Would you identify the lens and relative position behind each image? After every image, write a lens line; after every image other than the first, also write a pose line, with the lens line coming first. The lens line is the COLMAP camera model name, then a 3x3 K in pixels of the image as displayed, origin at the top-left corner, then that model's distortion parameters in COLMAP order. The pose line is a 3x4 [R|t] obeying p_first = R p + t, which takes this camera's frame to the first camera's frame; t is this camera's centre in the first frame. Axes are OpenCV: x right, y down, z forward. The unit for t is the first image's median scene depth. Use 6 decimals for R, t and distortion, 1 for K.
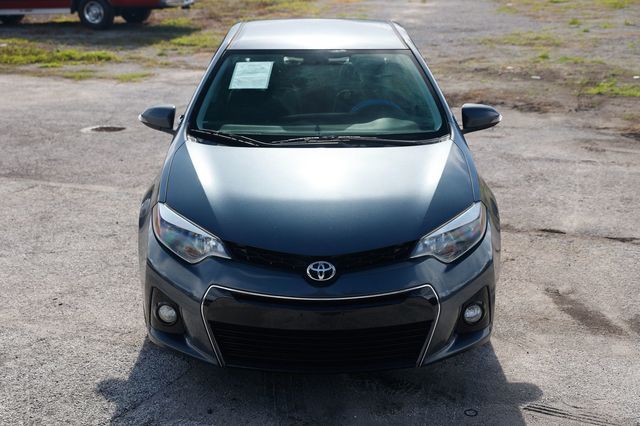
lens RADIAL K [[950.0, 0, 318.9], [0, 950.0, 212.9], [0, 0, 1]] dist [0.066846, 0.000000]
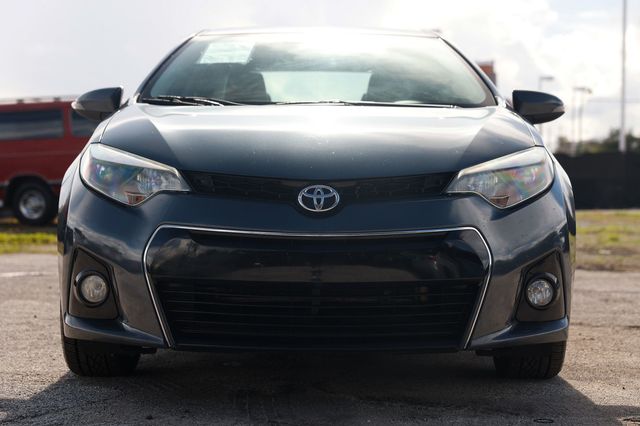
lens RADIAL K [[1221.7, 0, 322.9], [0, 1221.7, 213.7], [0, 0, 1]] dist [0.237758, 0.000000]
pose [[0.999979, 0.006427, 0.000521, 0.004731], [-0.006061, 0.964473, -0.264114, 0.288069], [-0.002200, 0.264105, 0.964491, 0.129242]]
